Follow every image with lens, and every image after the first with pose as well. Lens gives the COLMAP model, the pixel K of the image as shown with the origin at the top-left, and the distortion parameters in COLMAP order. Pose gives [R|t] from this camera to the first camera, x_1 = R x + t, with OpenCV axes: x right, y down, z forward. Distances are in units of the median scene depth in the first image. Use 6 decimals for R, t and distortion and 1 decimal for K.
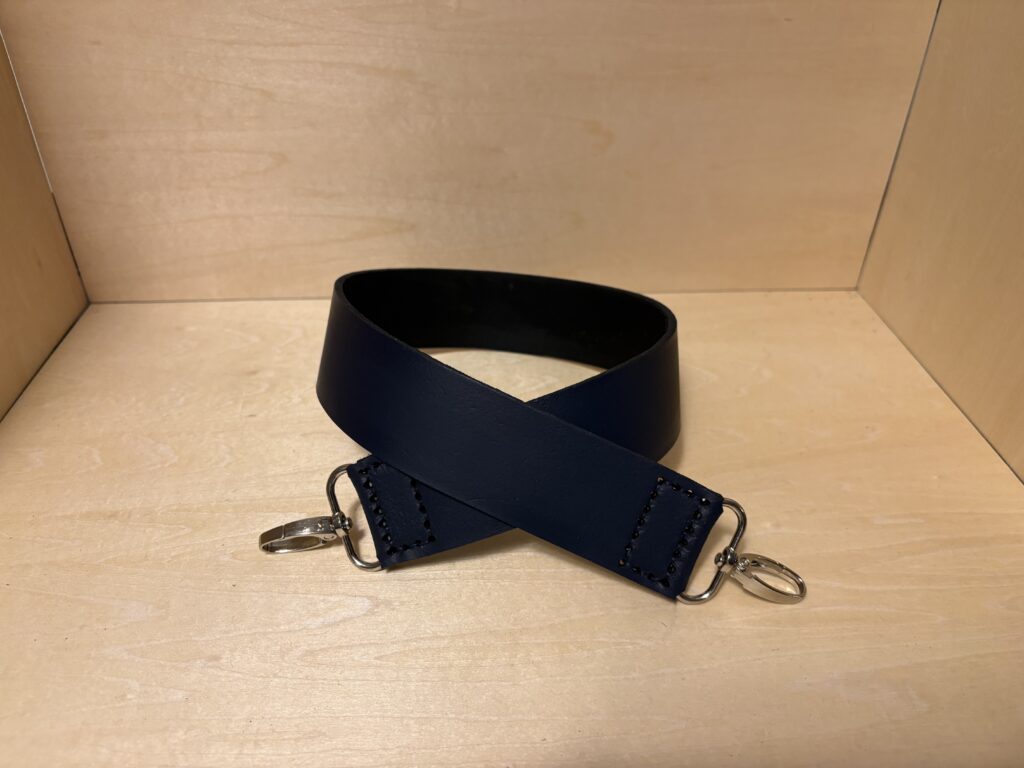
lens RADIAL K [[801.5, 0, 513.3], [0, 801.5, 388.0], [0, 0, 1]] dist [0.002520, -0.002100]
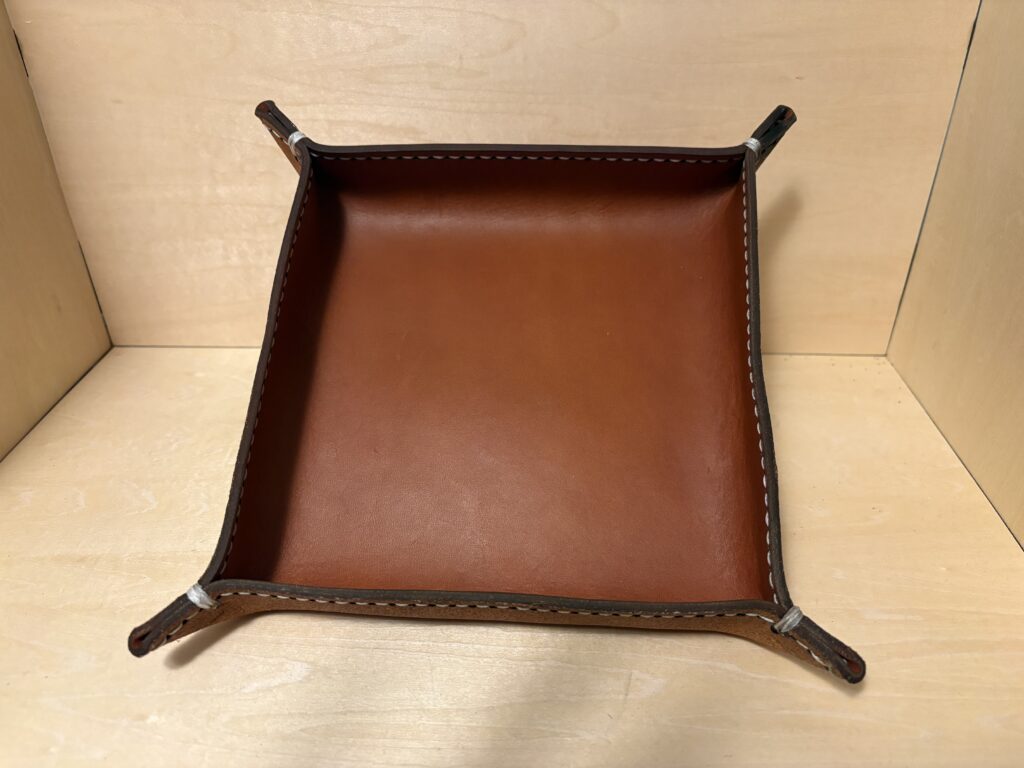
lens RADIAL K [[801.5, 0, 513.7], [0, 801.5, 380.3], [0, 0, 1]] dist [0.002520, -0.002100]
pose [[0.993871, 0.034574, -0.104996, 0.122507], [-0.041294, 0.997189, -0.062521, -0.022971], [0.102539, 0.066474, 0.992505, 0.032527]]
